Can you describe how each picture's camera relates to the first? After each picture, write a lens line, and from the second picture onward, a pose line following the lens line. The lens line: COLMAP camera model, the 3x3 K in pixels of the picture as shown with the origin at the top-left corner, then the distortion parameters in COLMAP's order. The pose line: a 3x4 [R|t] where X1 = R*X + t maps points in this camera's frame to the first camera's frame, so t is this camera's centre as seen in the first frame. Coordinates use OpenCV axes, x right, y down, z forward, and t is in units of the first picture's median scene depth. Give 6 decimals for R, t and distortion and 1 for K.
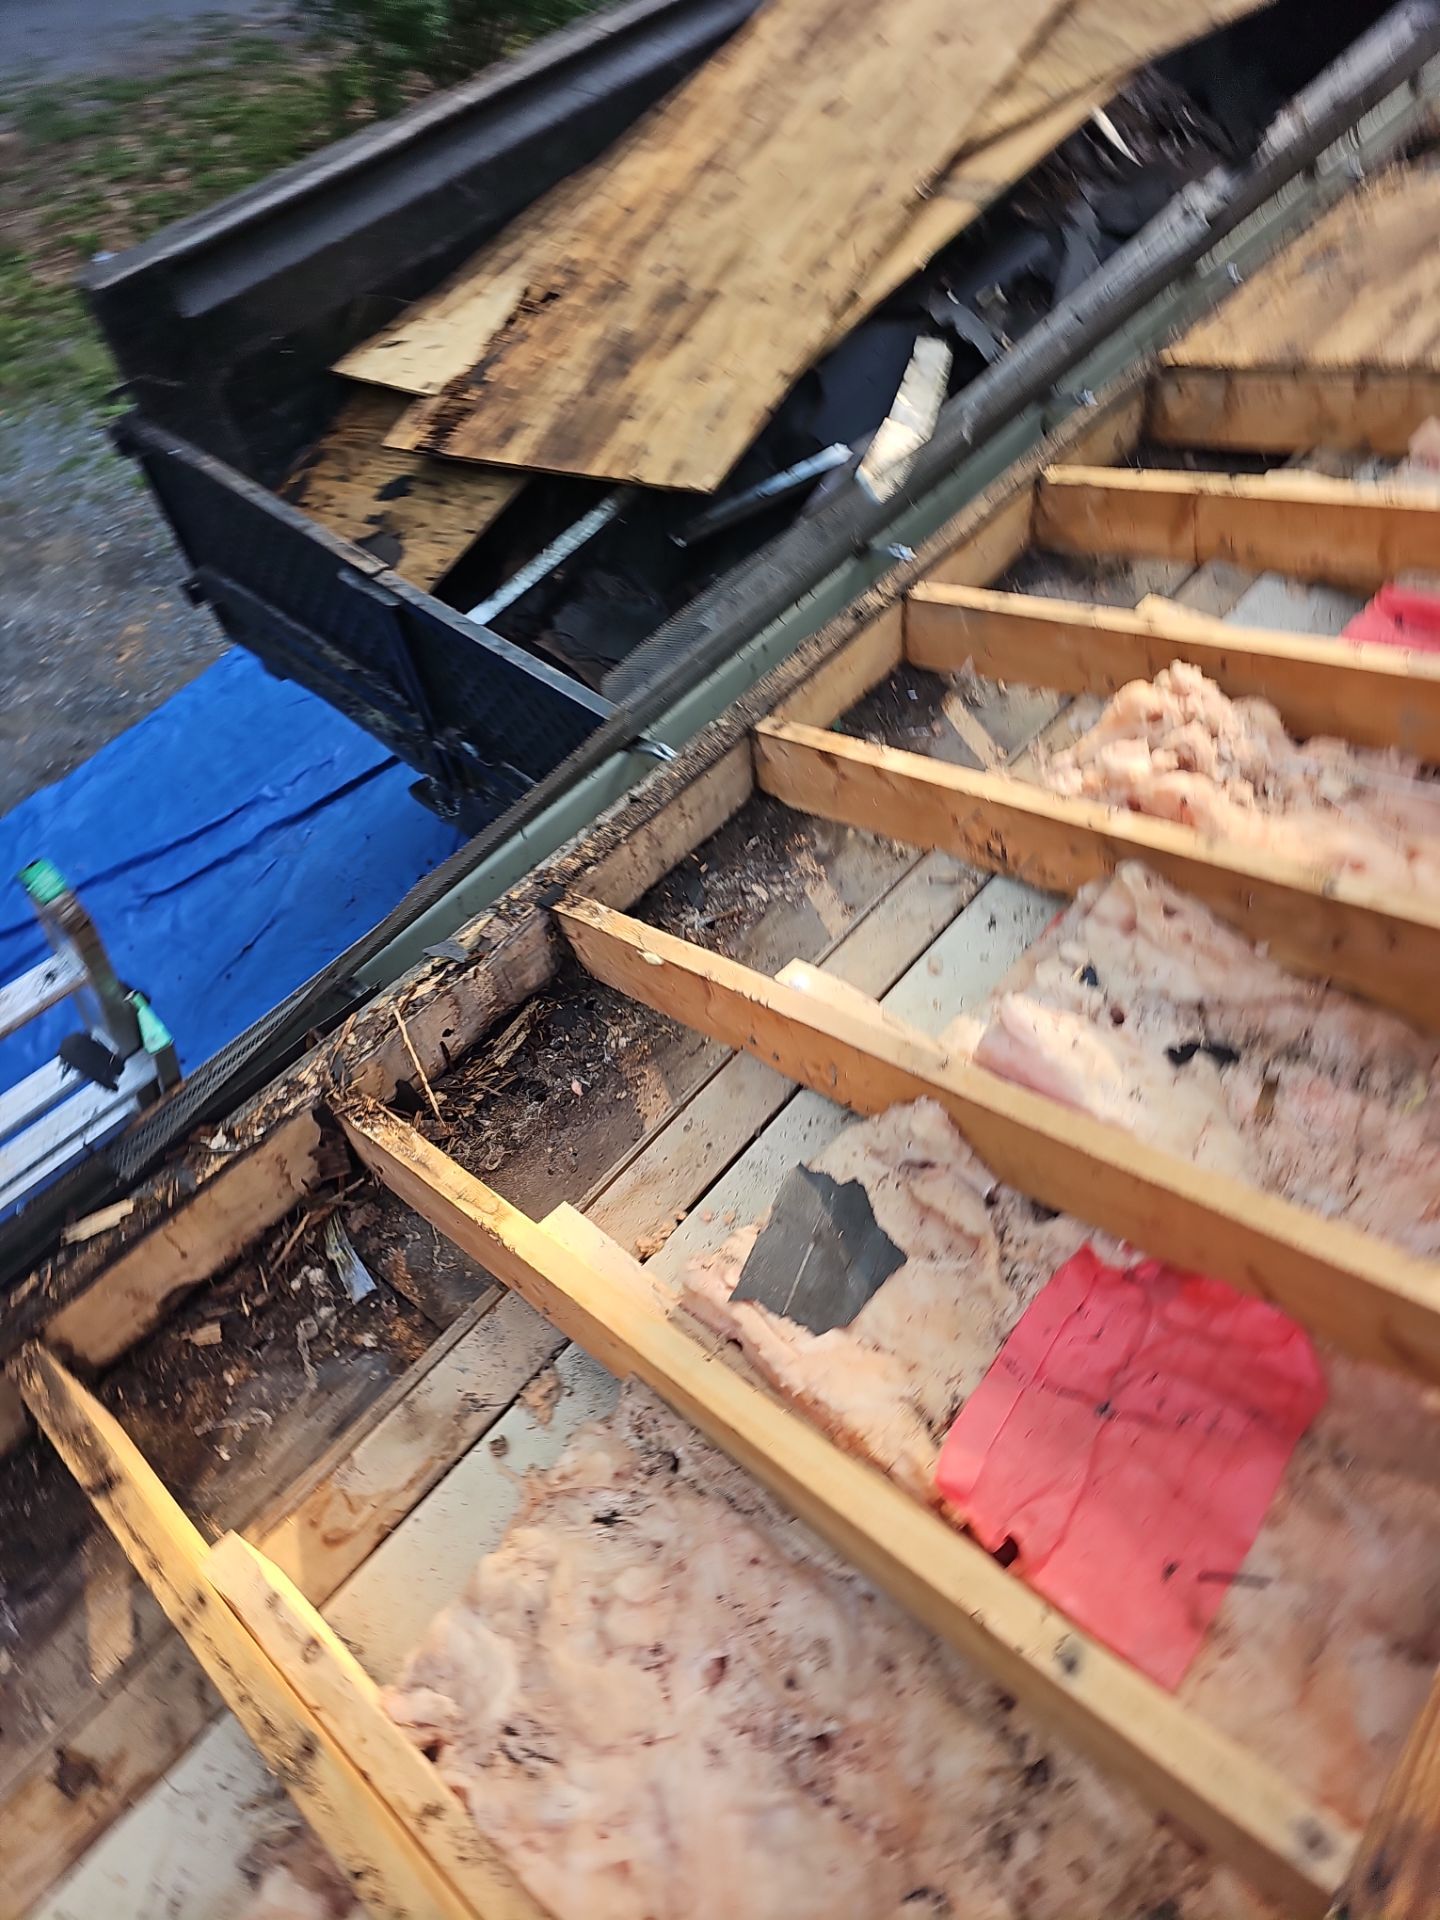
lens RADIAL K [[1223.0, 0, 795.2], [0, 1223.0, 963.4], [0, 0, 1]] dist [0.026985, -0.036341]
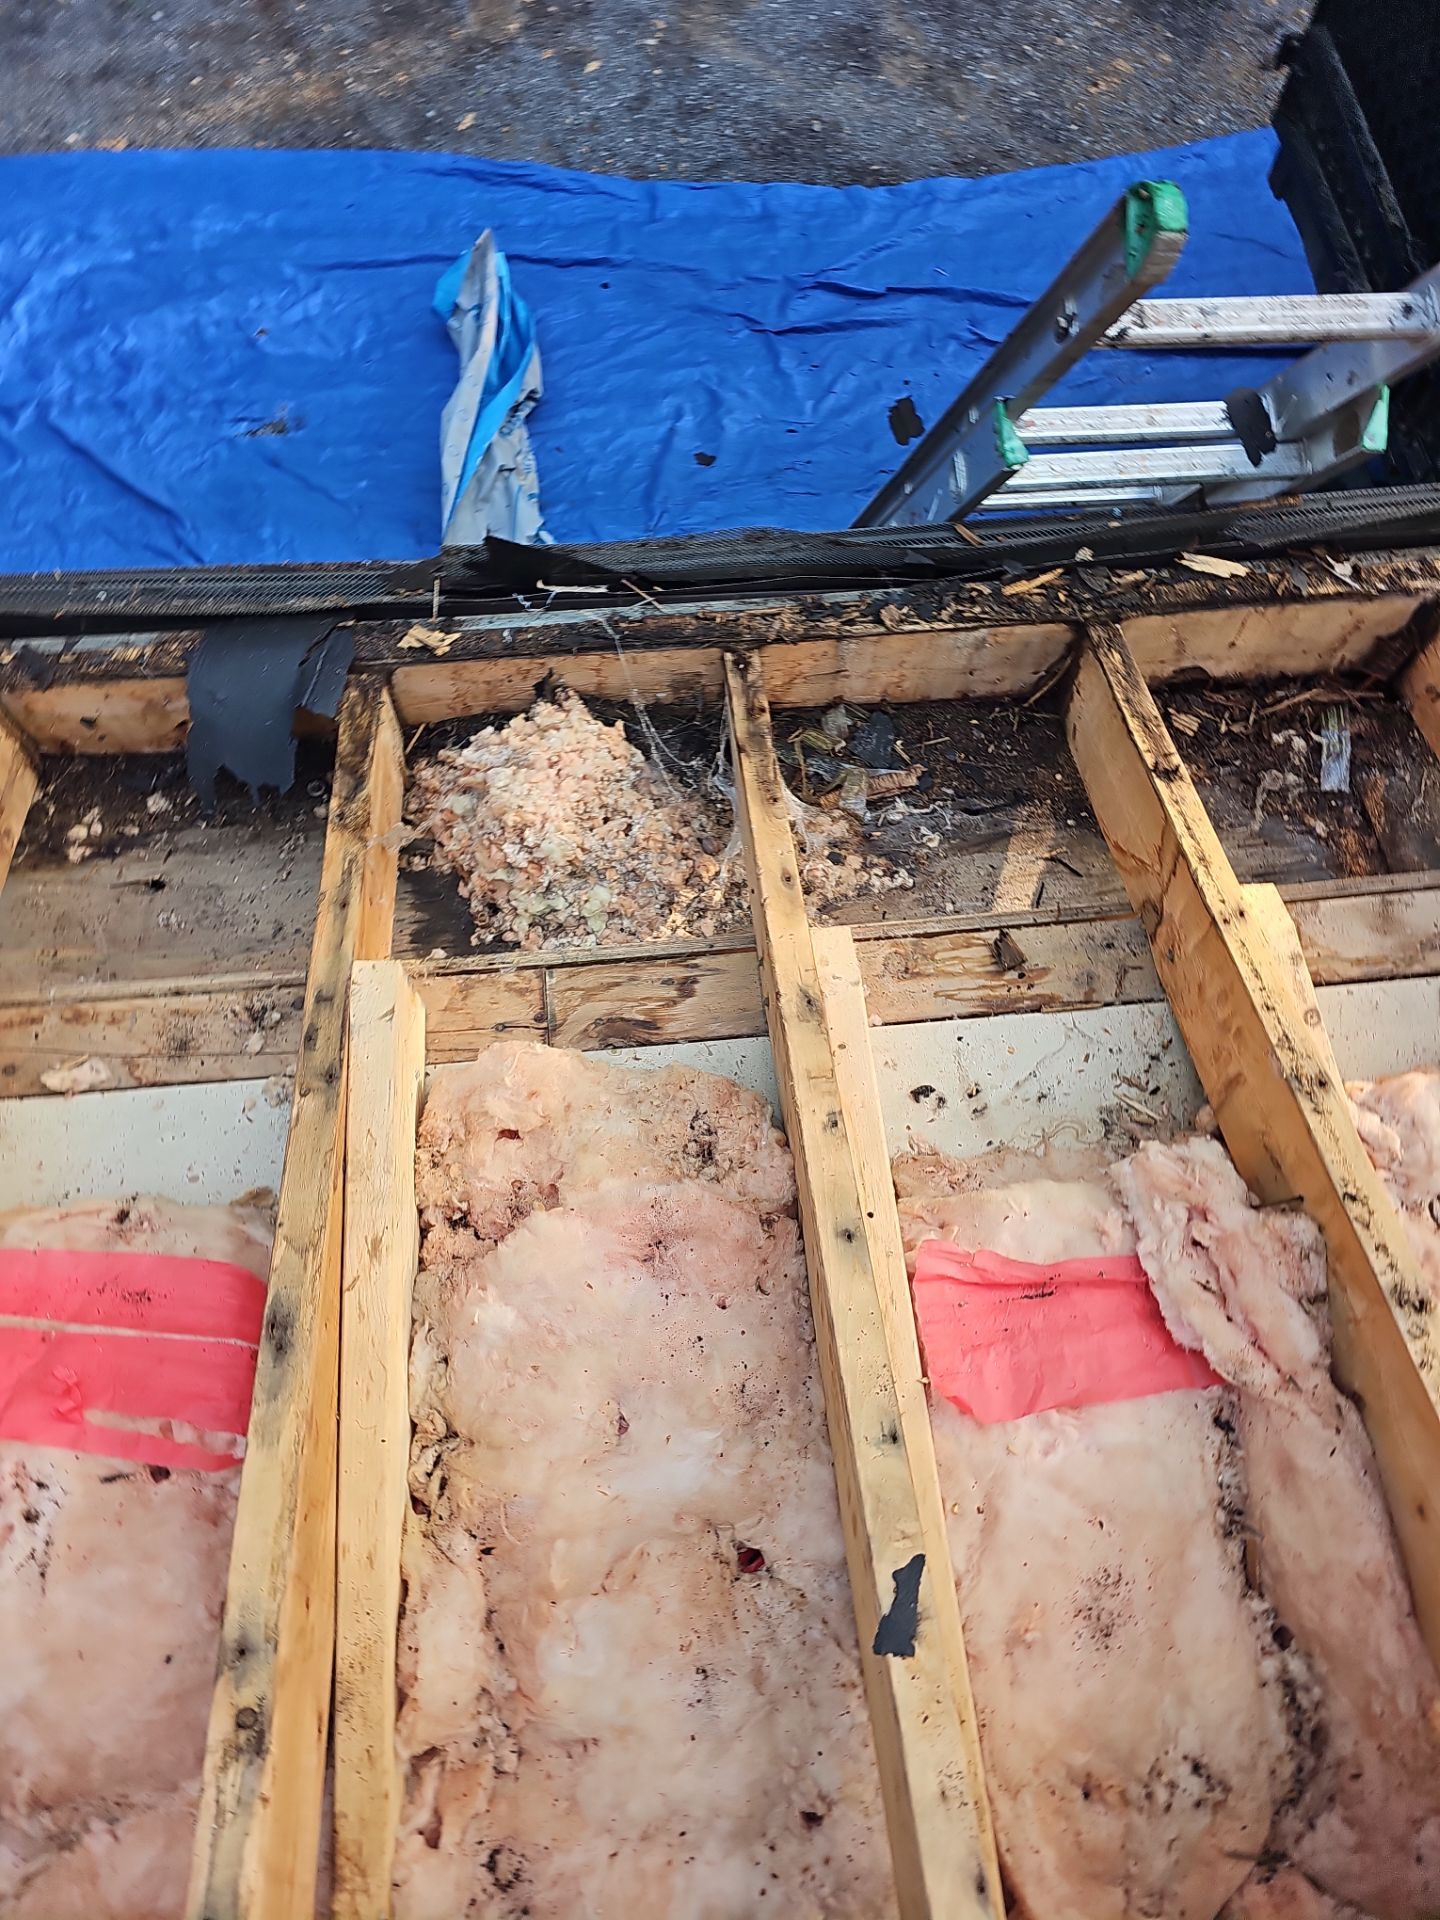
lens RADIAL K [[1226.4, 0, 712.2], [0, 1226.4, 966.8], [0, 0, 1]] dist [0.046551, -0.035956]
pose [[0.716611, 0.665244, -0.209567, -0.412878], [-0.590570, 0.738593, 0.325126, 0.352660], [0.371073, -0.109225, 0.922158, -0.122556]]
